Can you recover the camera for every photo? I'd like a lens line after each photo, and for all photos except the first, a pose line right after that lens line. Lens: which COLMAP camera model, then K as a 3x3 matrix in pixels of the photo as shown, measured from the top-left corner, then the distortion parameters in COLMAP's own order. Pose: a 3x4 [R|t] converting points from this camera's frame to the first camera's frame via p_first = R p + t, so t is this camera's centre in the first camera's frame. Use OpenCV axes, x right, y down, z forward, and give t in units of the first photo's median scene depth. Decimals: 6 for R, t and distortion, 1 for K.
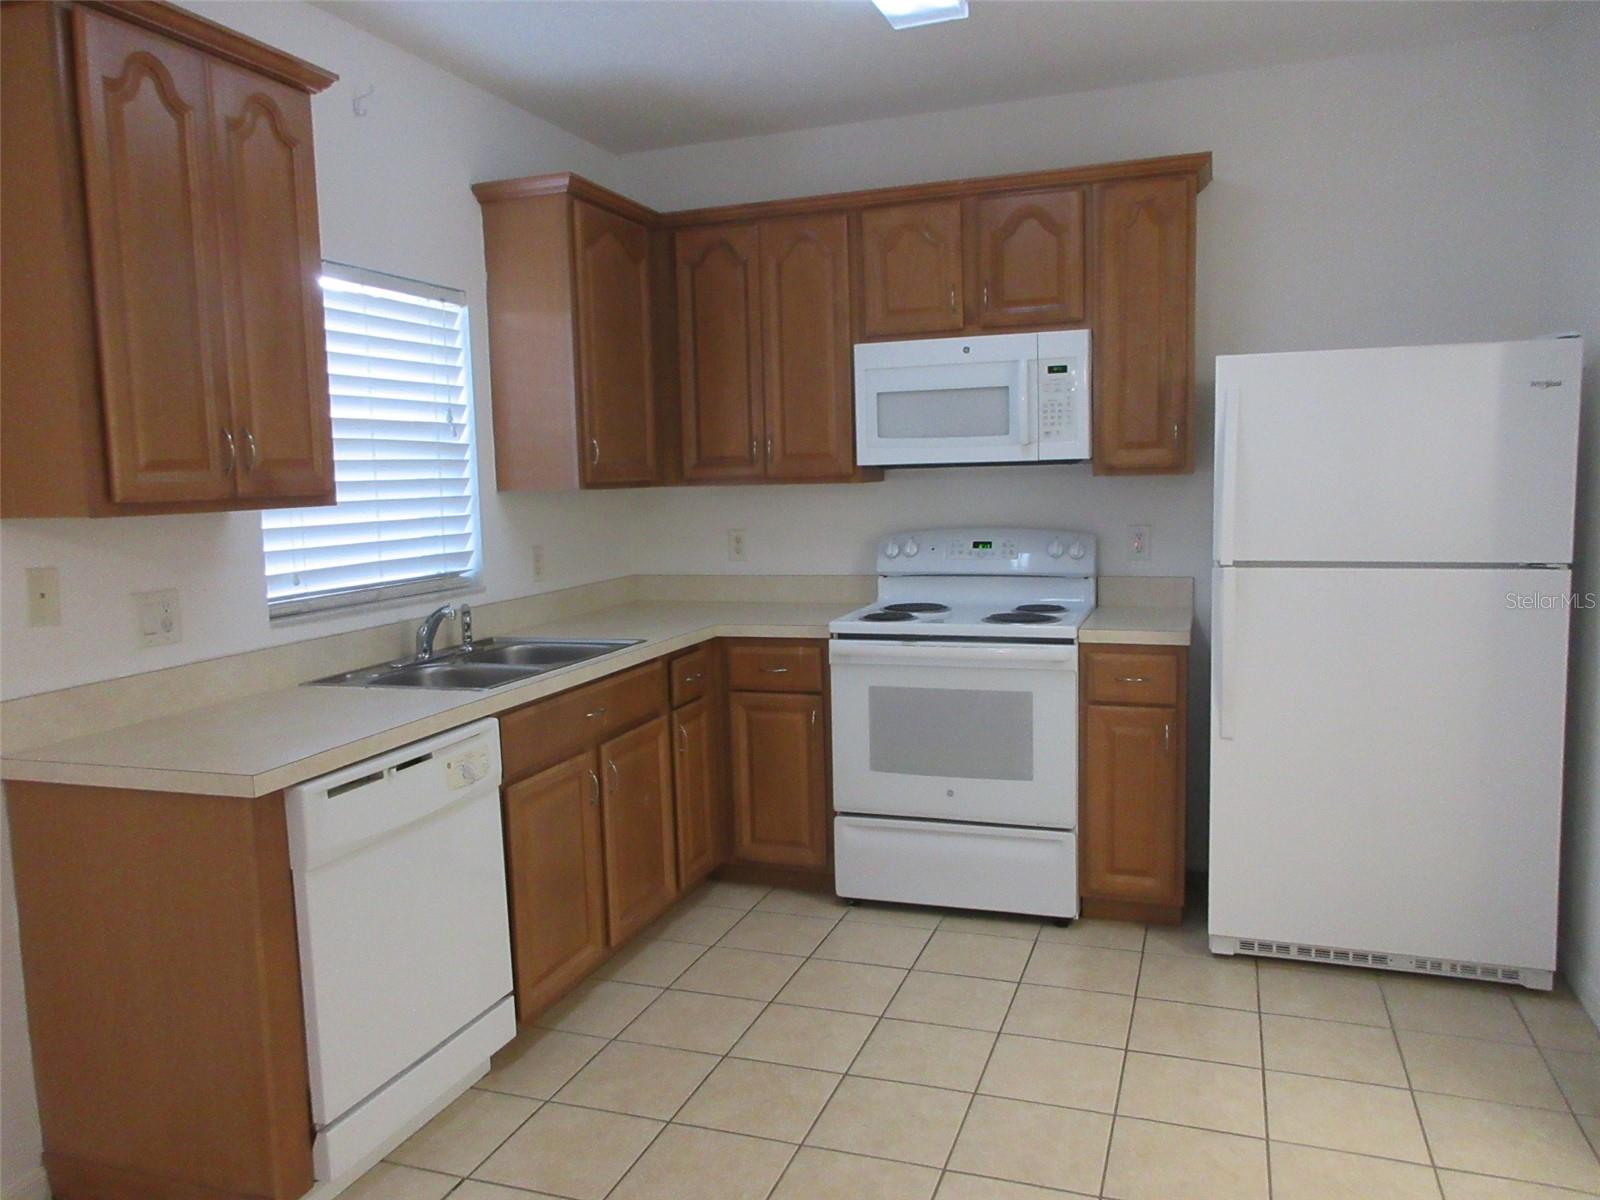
lens RADIAL K [[1186.8, 0, 795.8], [0, 1186.8, 592.0], [0, 0, 1]] dist [-0.000061, 0.005014]
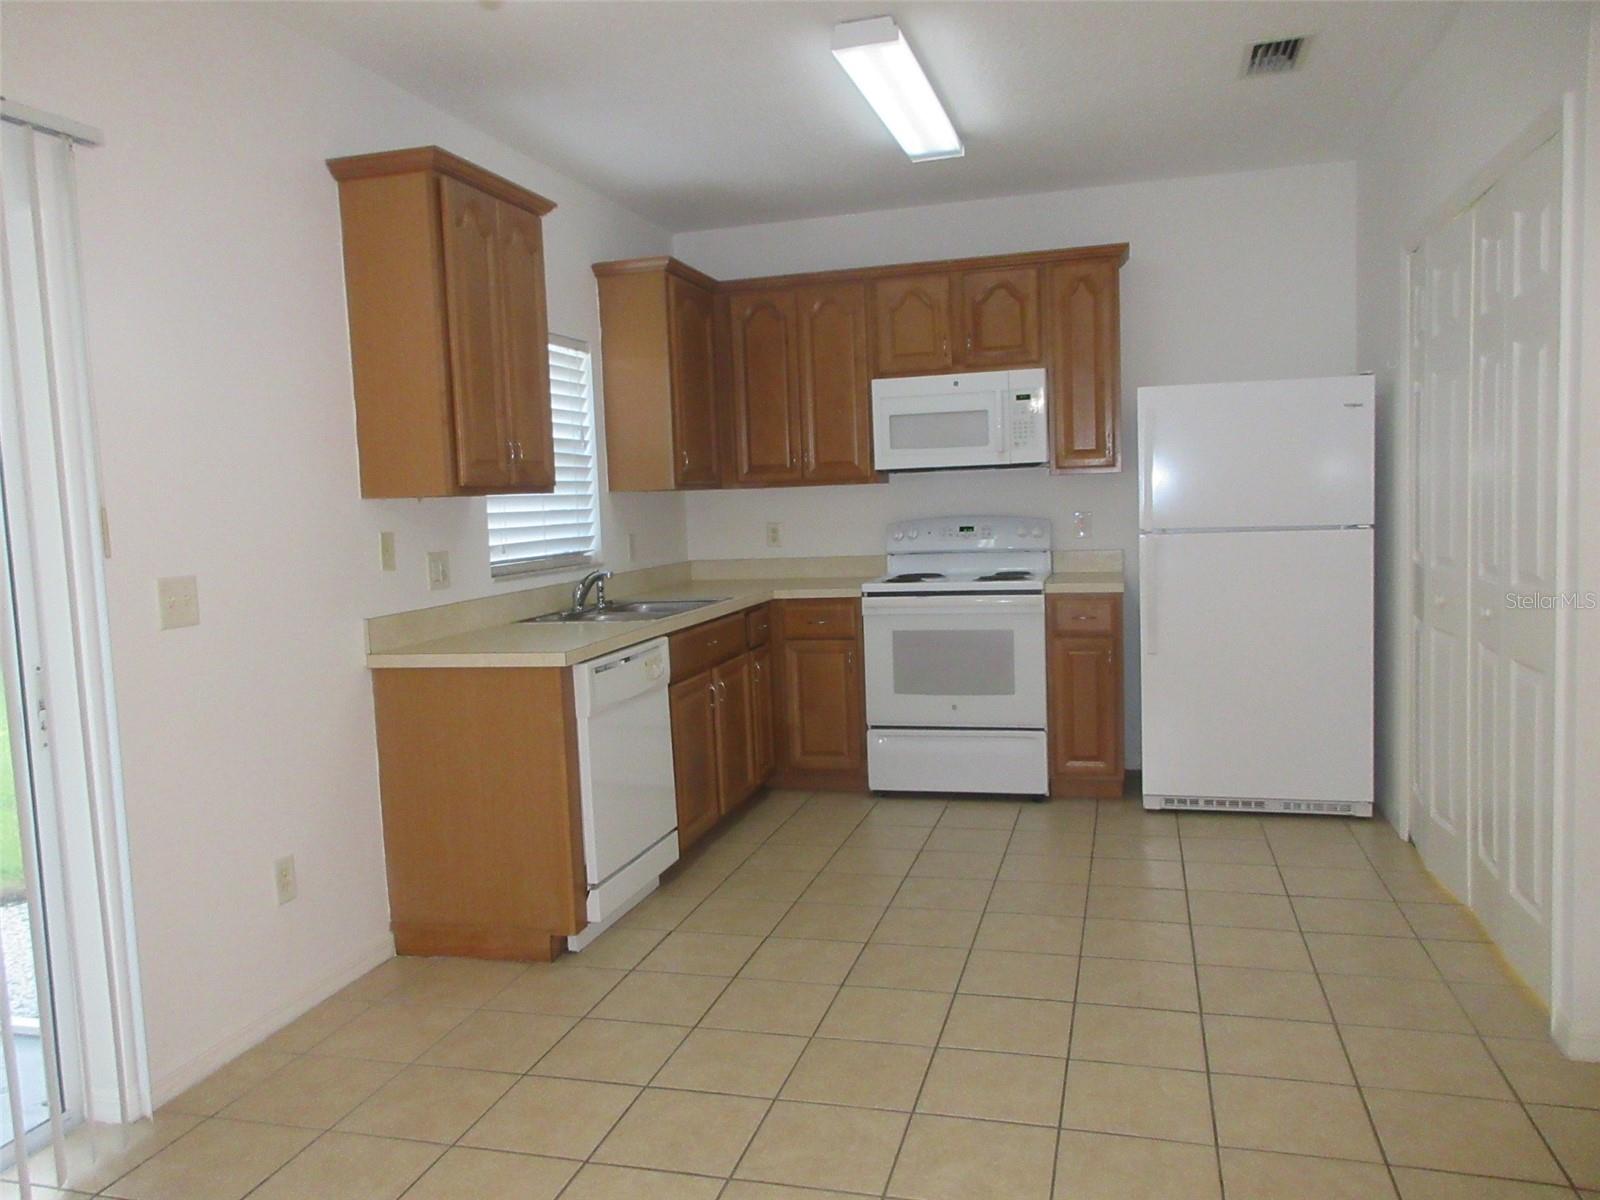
lens RADIAL K [[1186.8, 0, 796.1], [0, 1186.8, 590.3], [0, 0, 1]] dist [-0.000061, 0.005014]
pose [[0.997396, -0.017401, 0.069988, -0.146264], [0.019075, 0.999546, -0.023317, 0.064551], [-0.069550, 0.024592, 0.997275, -0.357255]]
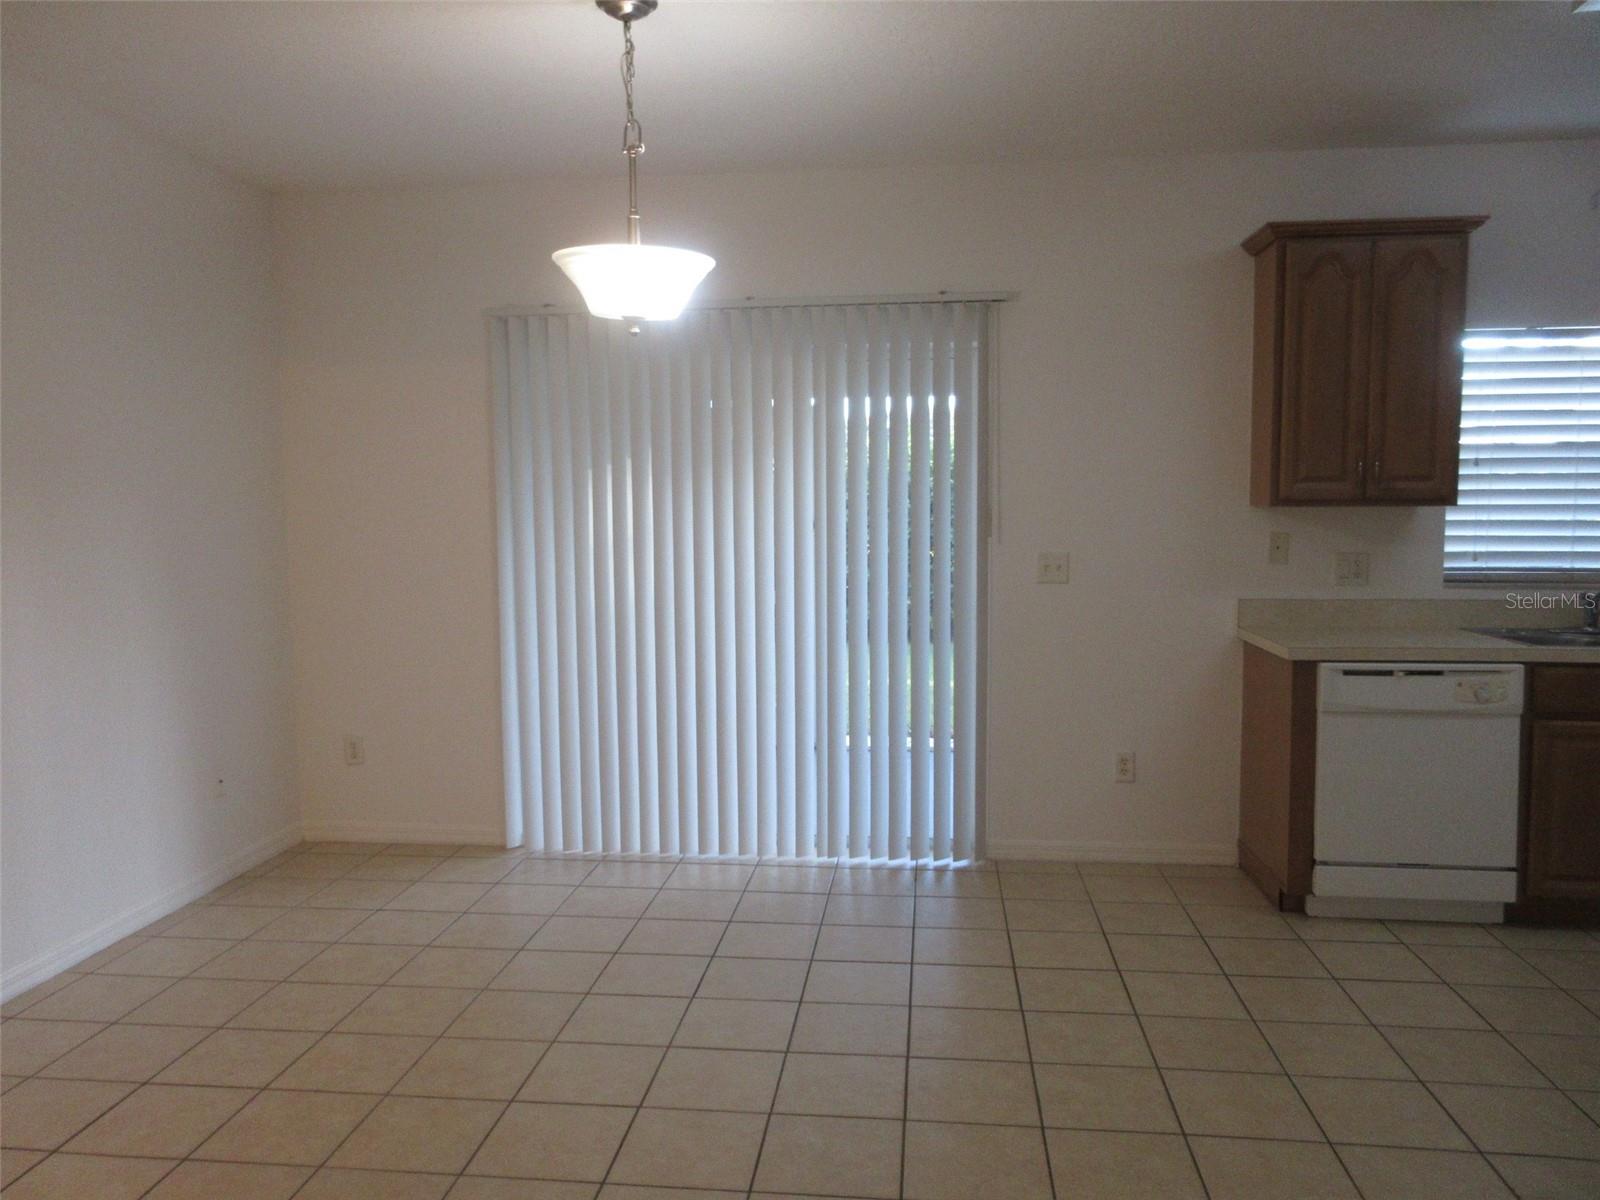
lens RADIAL K [[1186.8, 0, 797.1], [0, 1186.8, 589.4], [0, 0, 1]] dist [-0.000061, 0.005014]
pose [[0.226446, 0.103893, -0.968467, 0.660187], [-0.100089, 0.991514, 0.082962, -0.007578], [0.968868, 0.078147, 0.234922, -0.106635]]
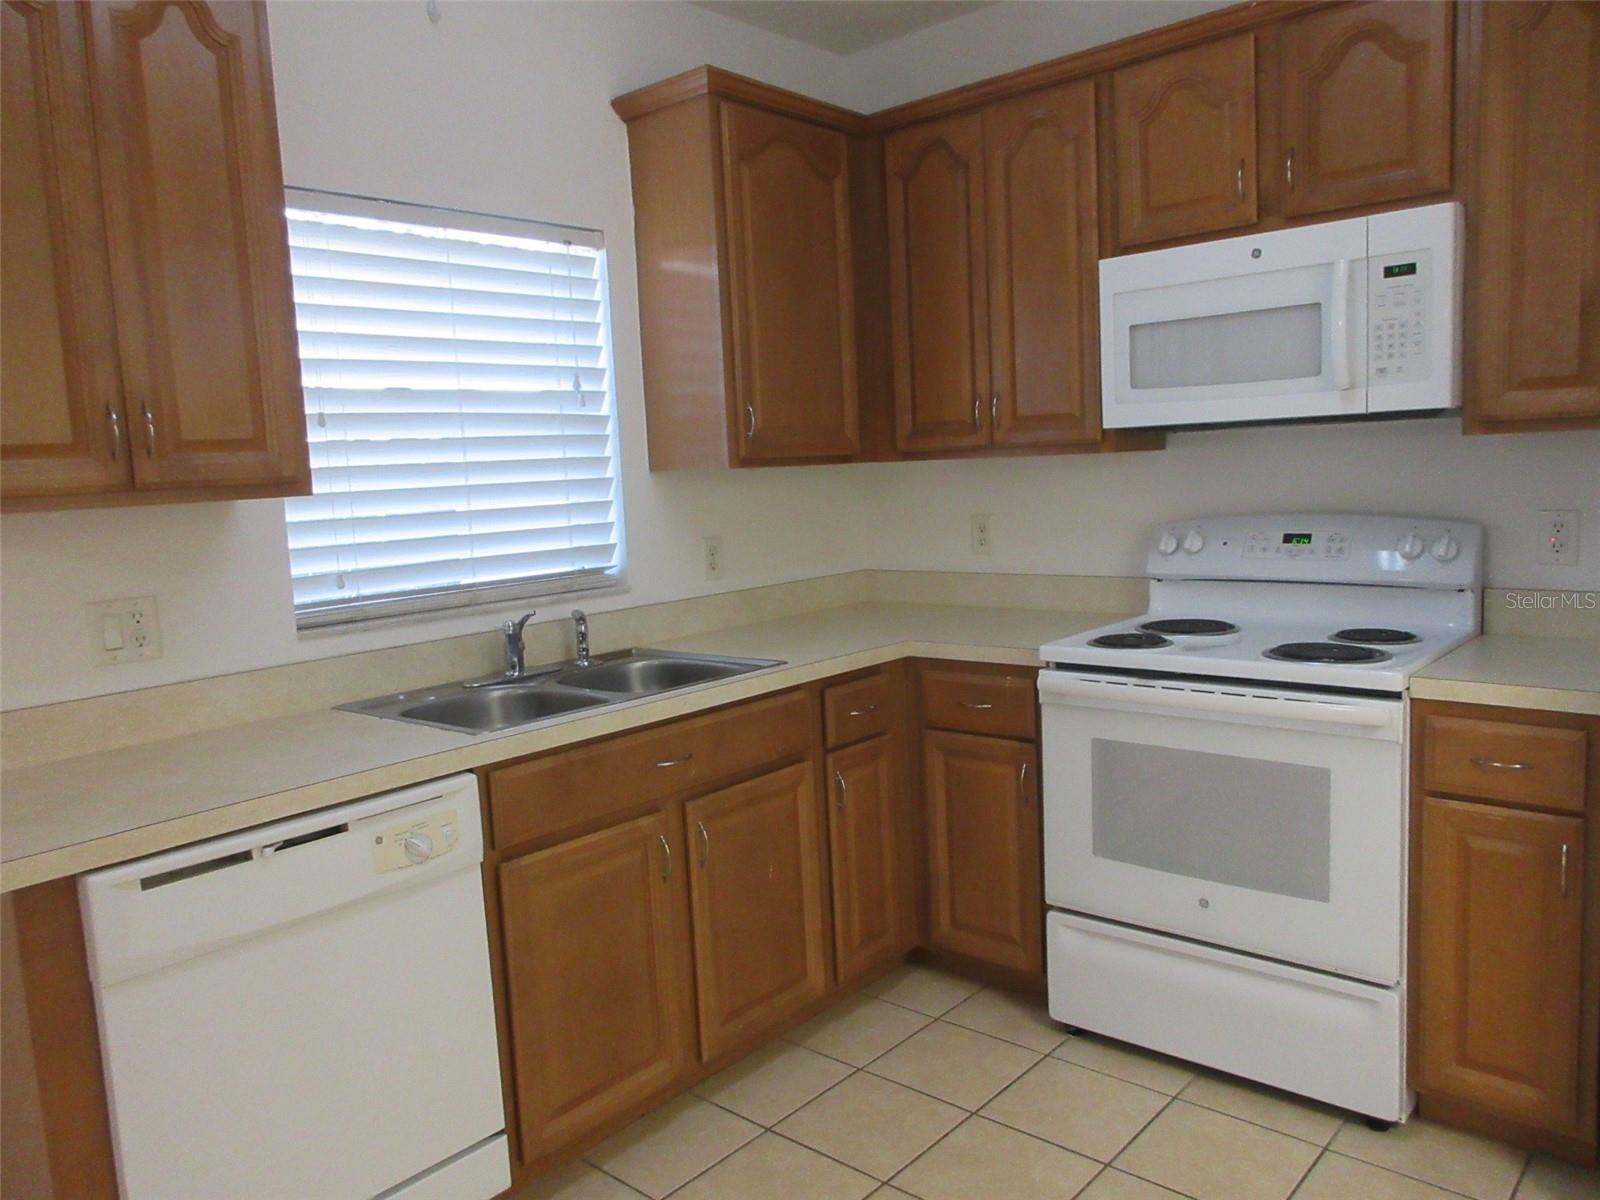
lens RADIAL K [[1186.8, 0, 795.2], [0, 1186.8, 590.0], [0, 0, 1]] dist [-0.000061, 0.005014]
pose [[0.927779, 0.022931, -0.372426, 0.164197], [-0.014912, 0.999591, 0.024398, -0.025214], [0.372833, -0.017083, 0.927741, 0.281735]]
